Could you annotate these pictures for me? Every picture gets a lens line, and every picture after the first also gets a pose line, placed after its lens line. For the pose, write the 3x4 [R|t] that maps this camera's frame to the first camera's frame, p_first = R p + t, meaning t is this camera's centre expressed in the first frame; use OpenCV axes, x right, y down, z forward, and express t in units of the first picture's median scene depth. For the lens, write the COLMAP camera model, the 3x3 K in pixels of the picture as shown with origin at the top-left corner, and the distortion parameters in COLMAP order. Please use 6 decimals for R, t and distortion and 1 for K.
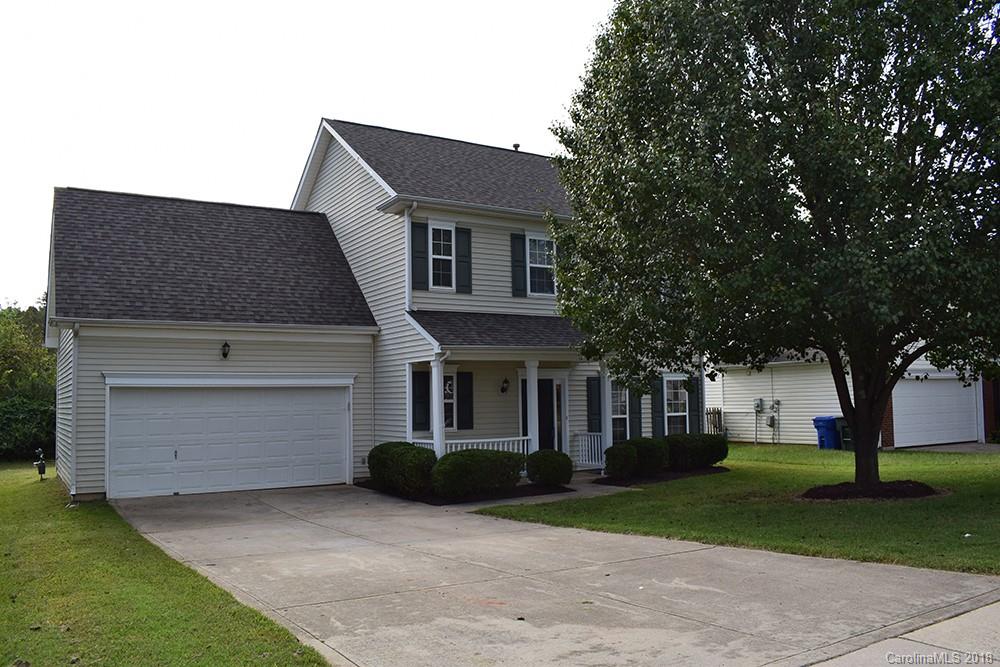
lens RADIAL K [[813.1, 0, 500.4], [0, 813.1, 334.0], [0, 0, 1]] dist [-0.079429, 0.005418]
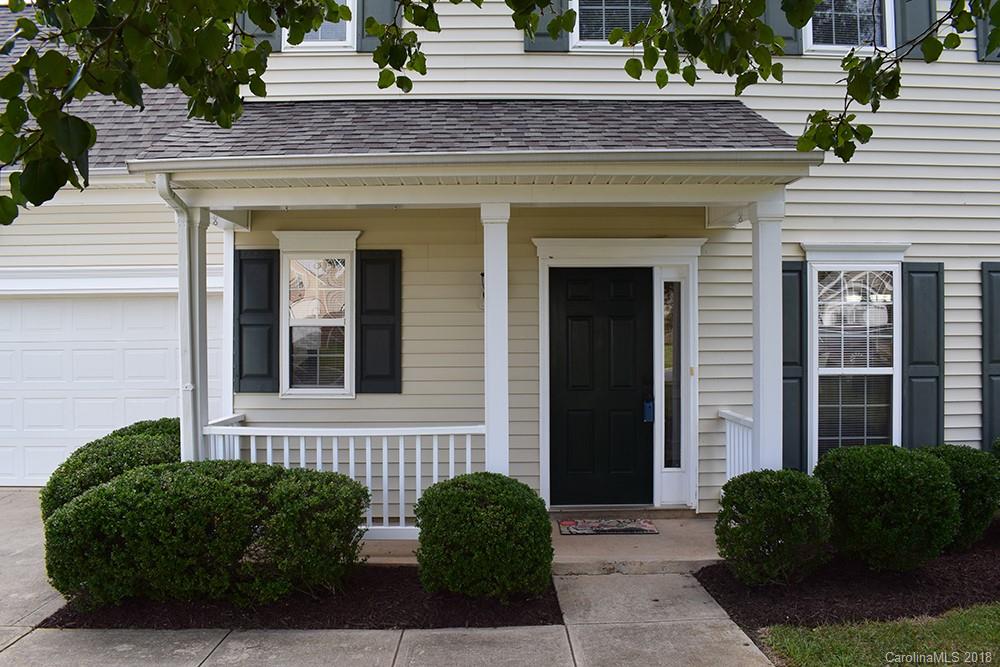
lens RADIAL K [[813.1, 0, 499.9], [0, 813.1, 334.7], [0, 0, 1]] dist [-0.079429, 0.005418]
pose [[0.849363, 0.013196, -0.527645, 0.207115], [0.030755, 0.996751, 0.074435, 0.057012], [0.526913, -0.079450, 0.846198, 0.646764]]
